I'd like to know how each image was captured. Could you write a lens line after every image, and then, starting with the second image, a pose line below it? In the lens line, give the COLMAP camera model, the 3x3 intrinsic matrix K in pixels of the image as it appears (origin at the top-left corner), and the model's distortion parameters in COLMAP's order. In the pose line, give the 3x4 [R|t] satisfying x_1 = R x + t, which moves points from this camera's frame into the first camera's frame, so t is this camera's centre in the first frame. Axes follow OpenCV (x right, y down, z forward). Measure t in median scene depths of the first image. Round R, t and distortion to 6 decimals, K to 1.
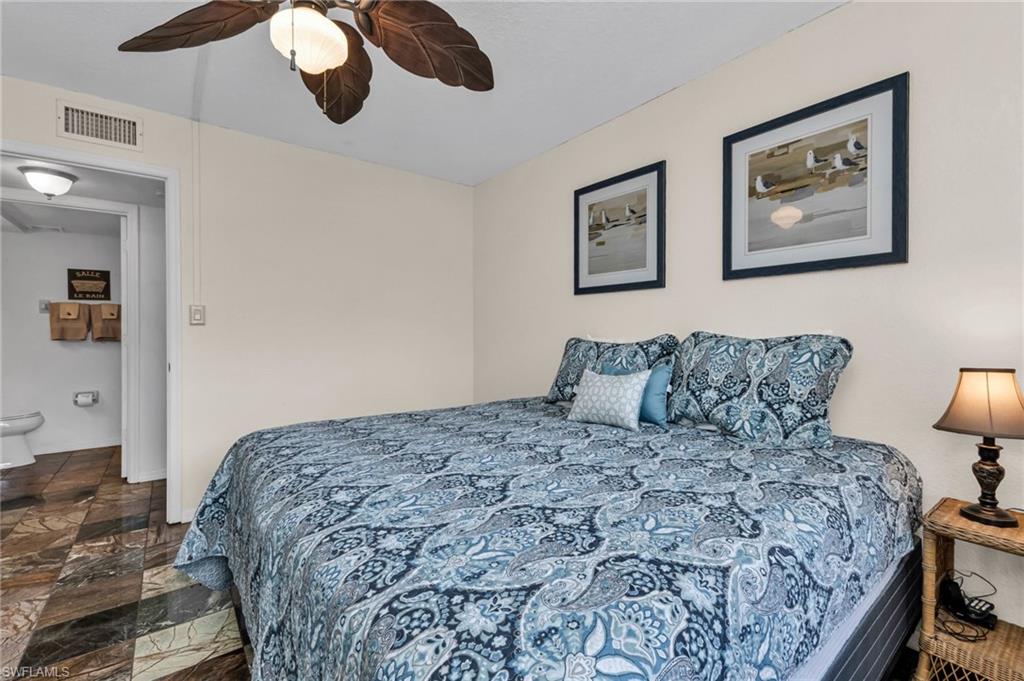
lens RADIAL K [[442.9, 0, 513.5], [0, 442.9, 334.5], [0, 0, 1]] dist [0.001260, 0.000263]
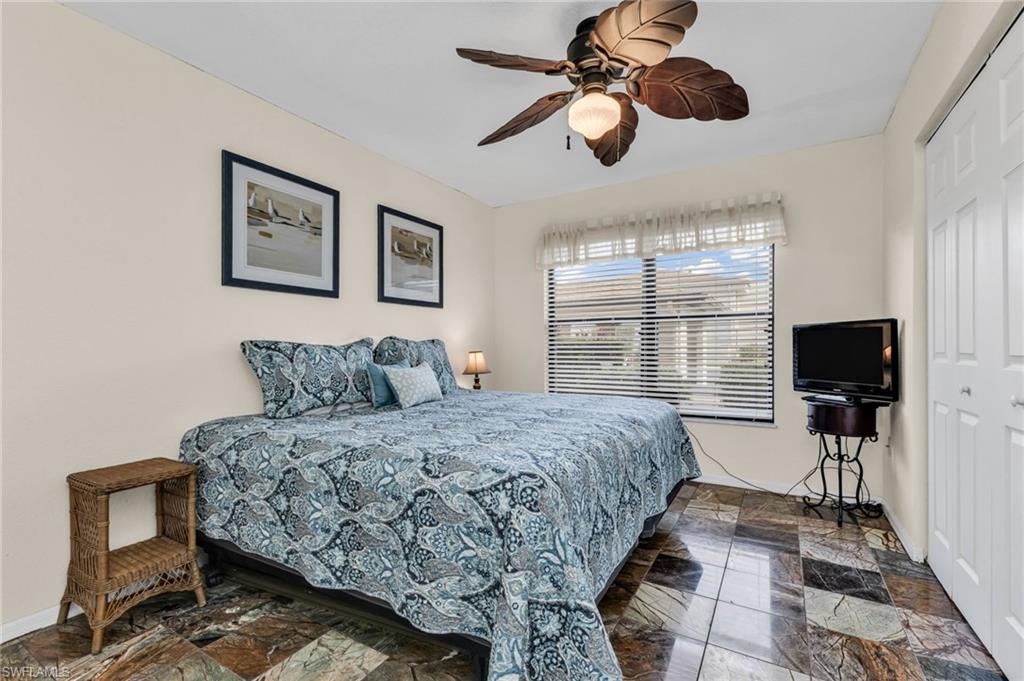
lens RADIAL K [[442.9, 0, 510.7], [0, 442.9, 343.4], [0, 0, 1]] dist [0.001260, 0.000263]
pose [[-0.359944, 0.004878, 0.932961, -0.920495], [0.004129, 0.999985, -0.003636, 0.020012], [-0.932965, 0.002543, -0.359959, 0.987133]]
